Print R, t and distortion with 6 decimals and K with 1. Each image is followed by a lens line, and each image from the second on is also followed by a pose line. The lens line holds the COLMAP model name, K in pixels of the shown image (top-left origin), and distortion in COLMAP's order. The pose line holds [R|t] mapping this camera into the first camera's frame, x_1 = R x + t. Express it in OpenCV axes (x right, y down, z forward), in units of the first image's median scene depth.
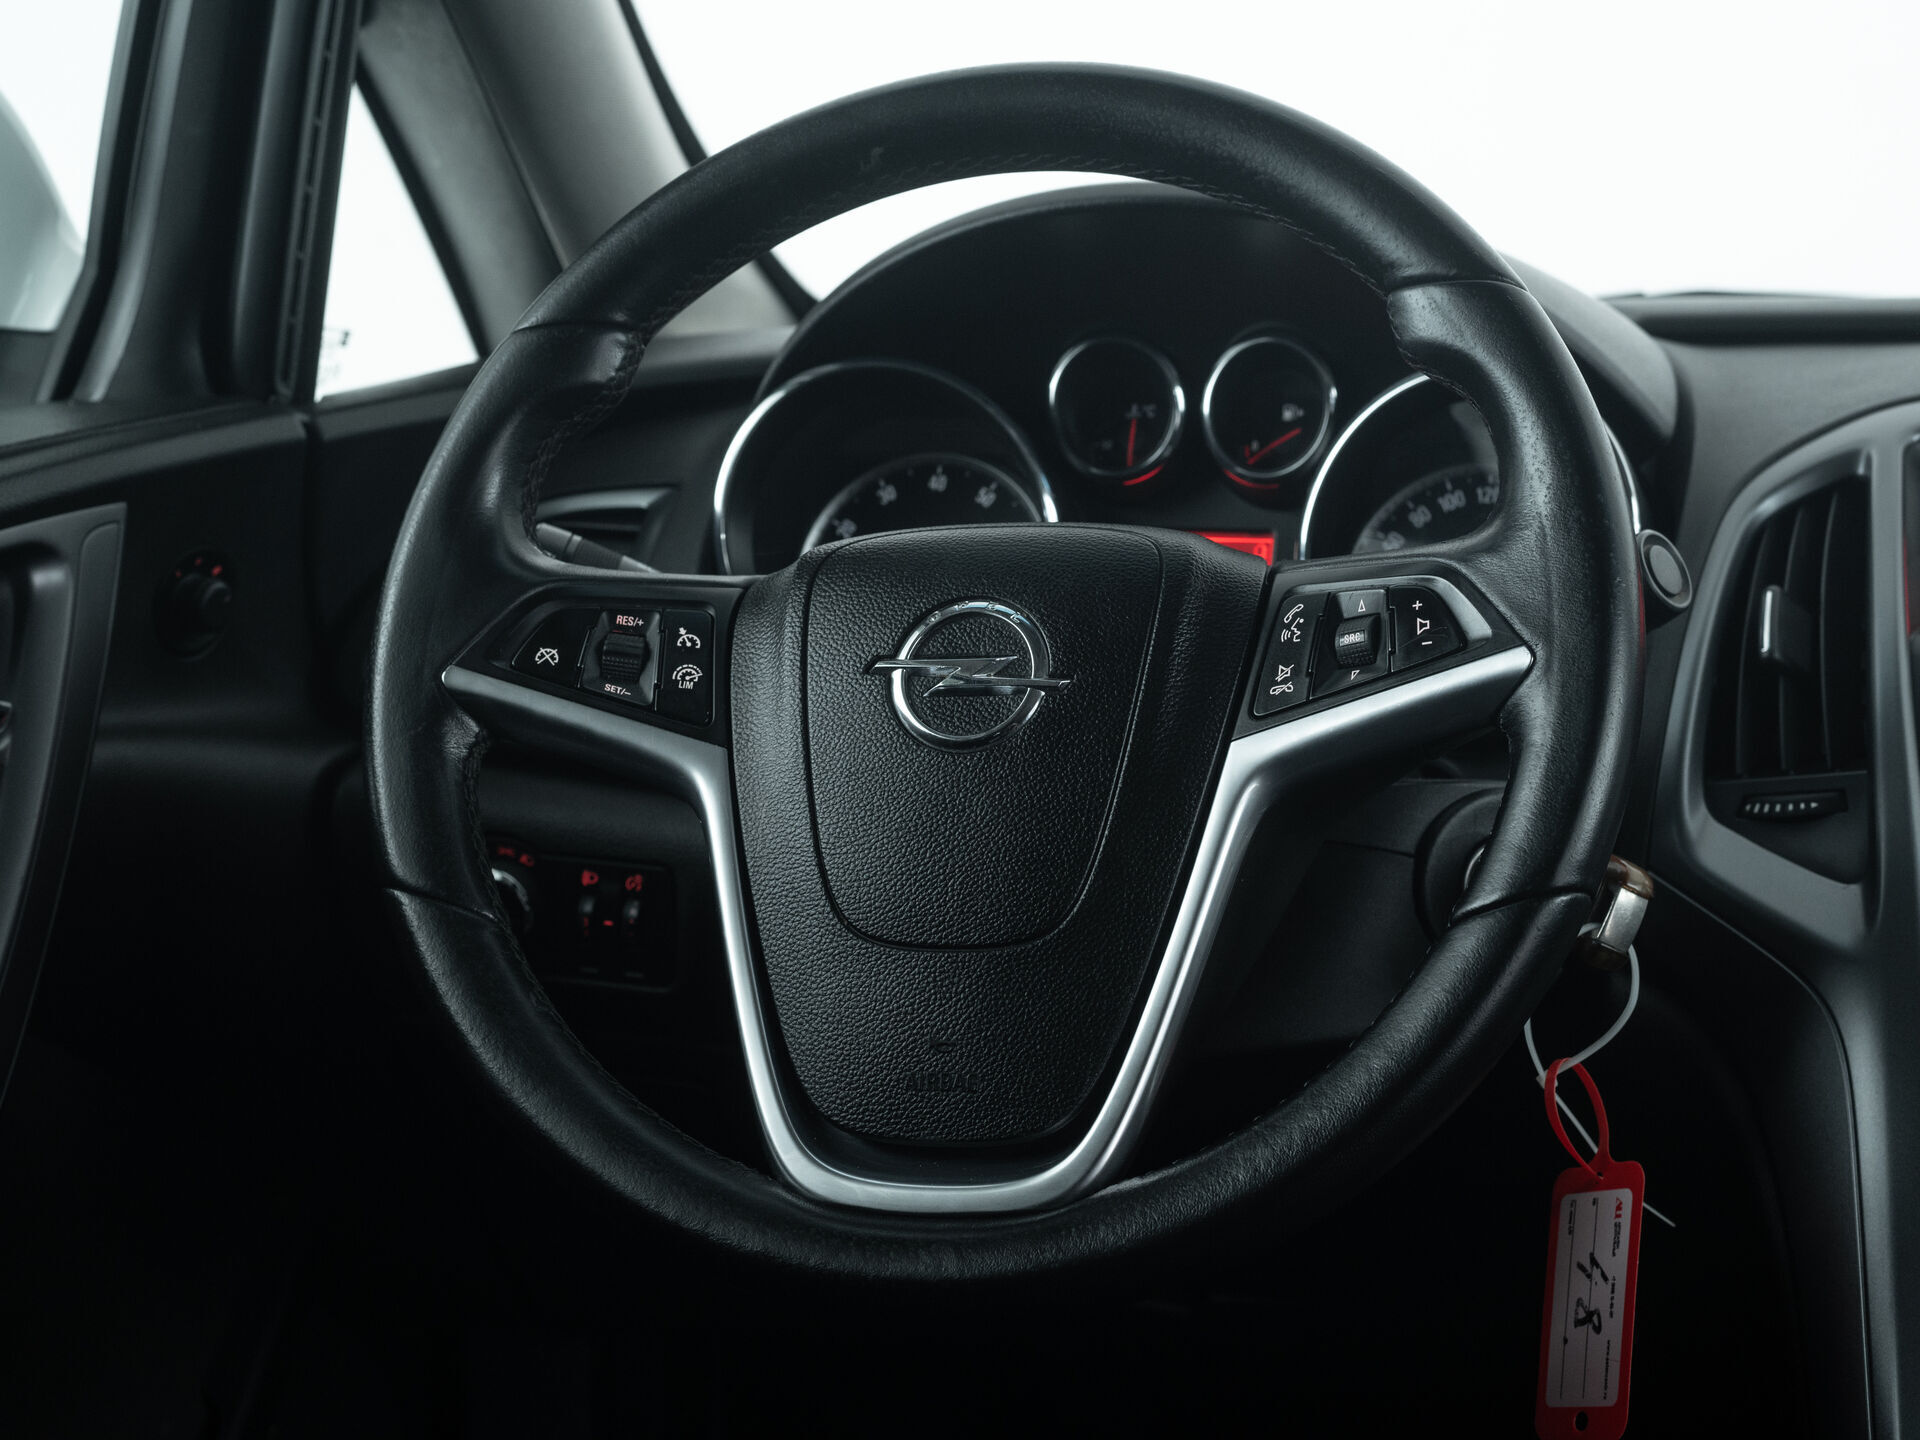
lens RADIAL K [[3218.5, 0, 1006.8], [0, 3218.5, 768.2], [0, 0, 1]] dist [-0.118261, 0.022054]
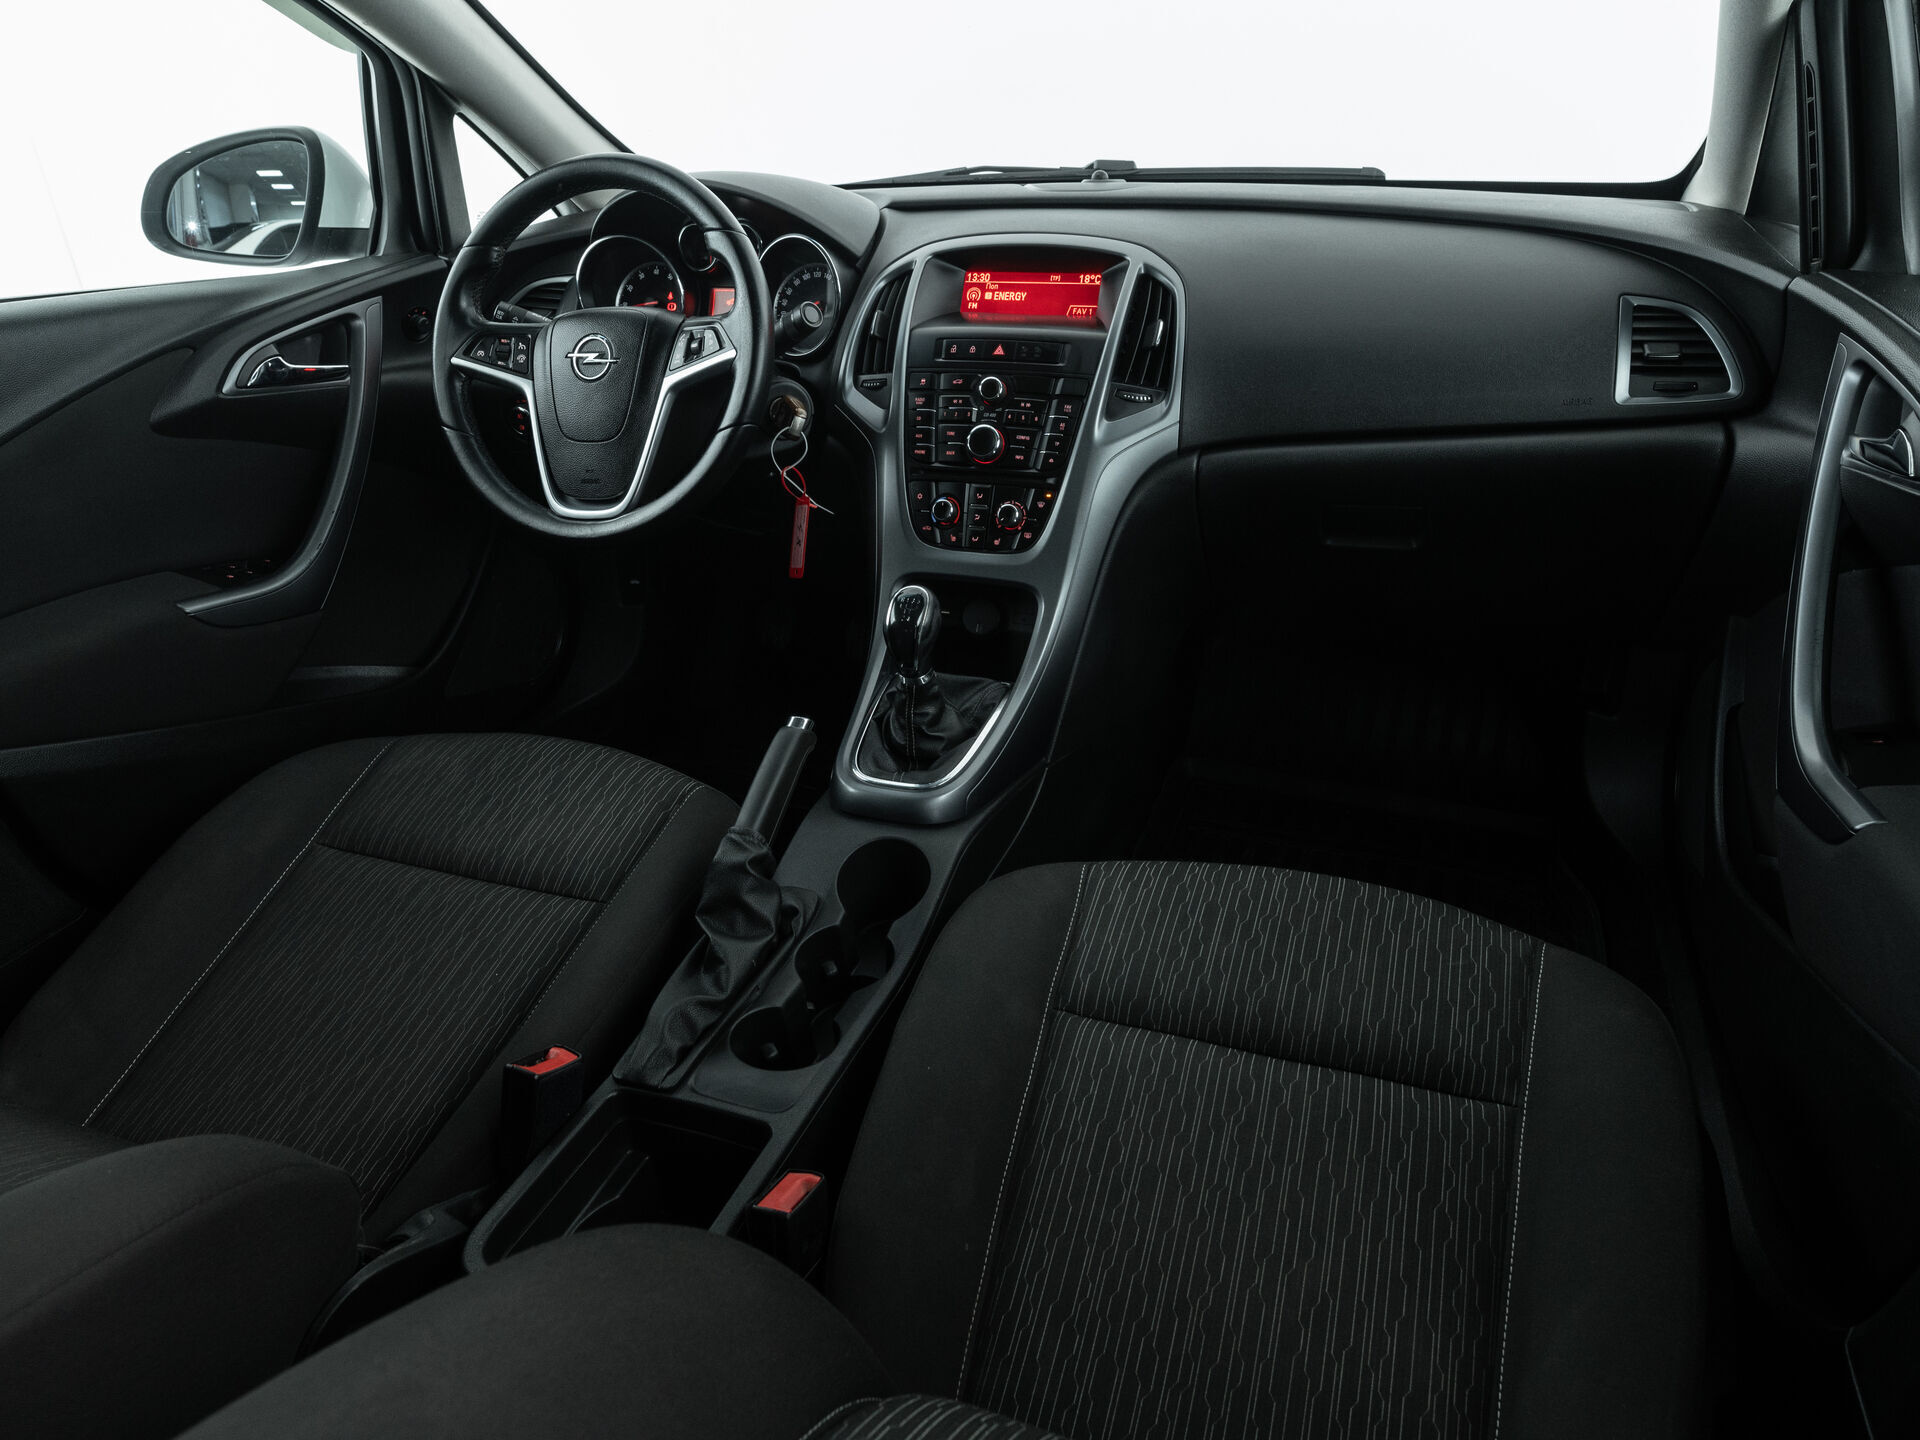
lens RADIAL K [[1239.7, 0, 969.4], [0, 1239.7, 722.9], [0, 0, 1]] dist [-0.033119, 0.000708]
pose [[0.998803, -0.012390, -0.047322, 0.424245], [0.027571, 0.941680, 0.335377, -0.088426], [0.040407, -0.336281, 0.940895, -0.321267]]
